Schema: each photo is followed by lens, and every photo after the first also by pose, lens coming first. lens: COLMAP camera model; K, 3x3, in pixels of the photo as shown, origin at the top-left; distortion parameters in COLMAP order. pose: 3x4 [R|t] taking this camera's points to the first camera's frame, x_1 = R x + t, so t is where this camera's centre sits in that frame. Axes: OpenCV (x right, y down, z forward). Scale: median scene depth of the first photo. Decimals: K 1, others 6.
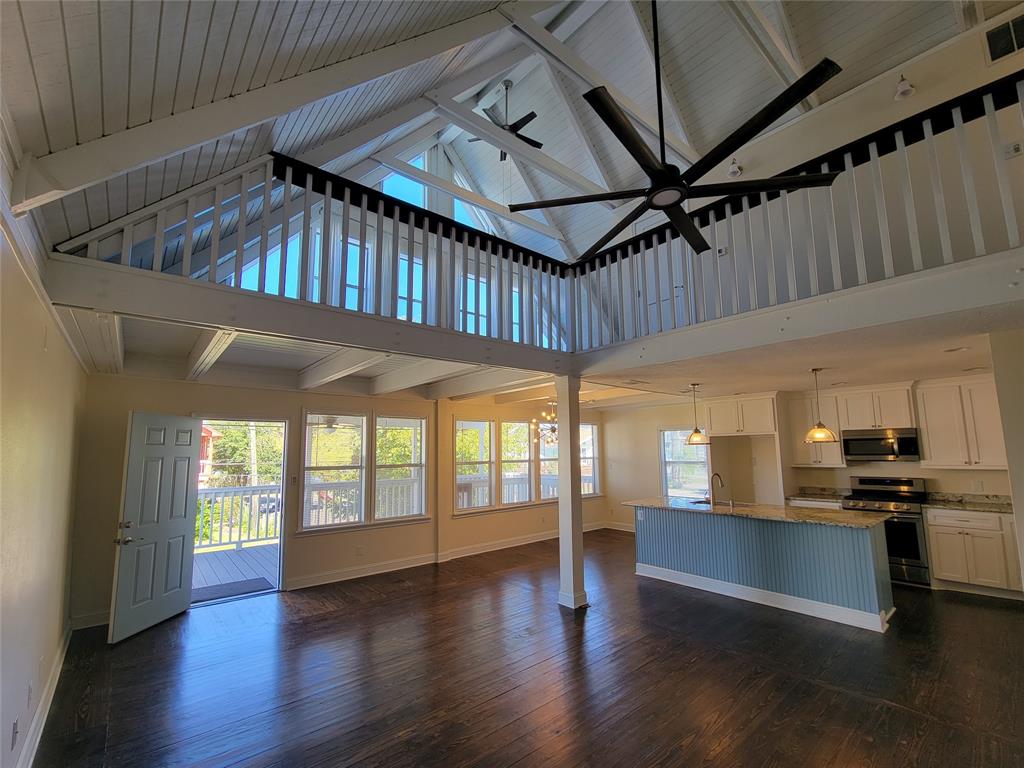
lens RADIAL K [[440.4, 0, 512.0], [0, 440.4, 384.0], [0, 0, 1]] dist [-0.000155, 0.000071]
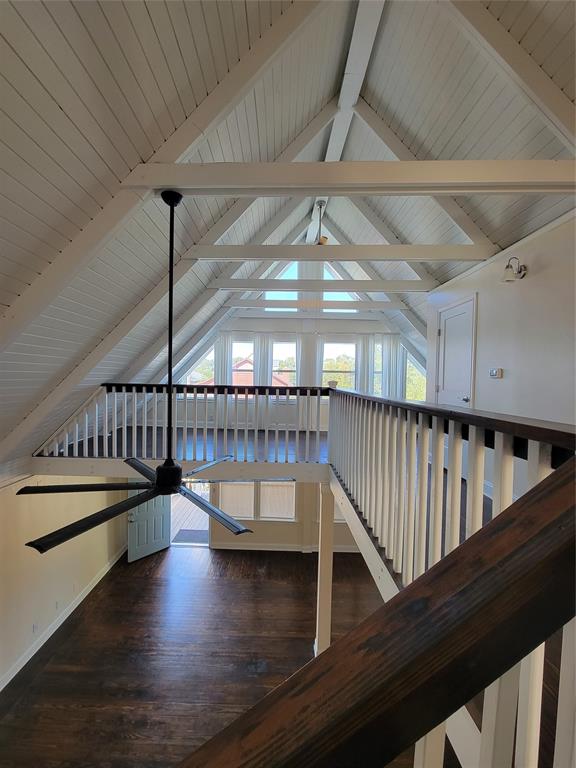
lens RADIAL K [[312.6, 0, 272.0], [0, 312.6, 384.5], [0, 0, 1]] dist [-0.006303, 0.000738]
pose [[0.747478, 0.035934, -0.663314, 0.569438], [0.070804, 0.988538, 0.133340, -0.404403], [0.660502, -0.146635, 0.736366, 0.297771]]
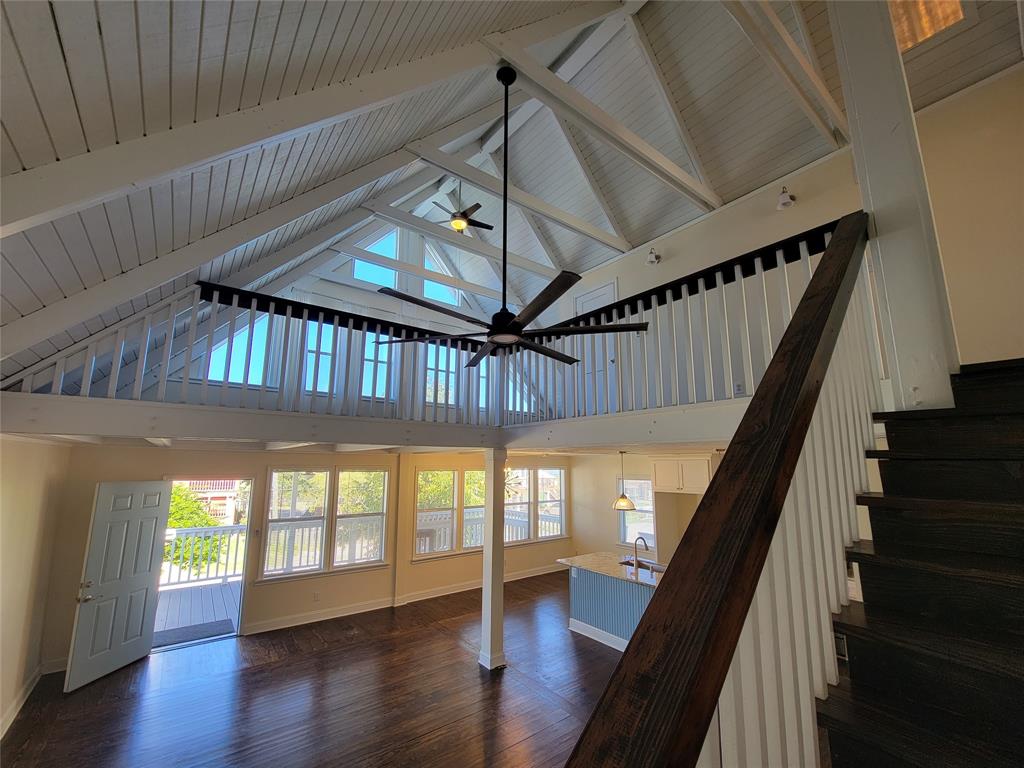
lens RADIAL K [[416.8, 0, 512.0], [0, 416.8, 384.0], [0, 0, 1]] dist [-0.006303, 0.000738]
pose [[0.998805, 0.008776, -0.048079, 0.213988], [-0.010744, 0.999109, -0.040825, -0.131847], [0.047678, 0.041293, 0.998009, -0.035880]]
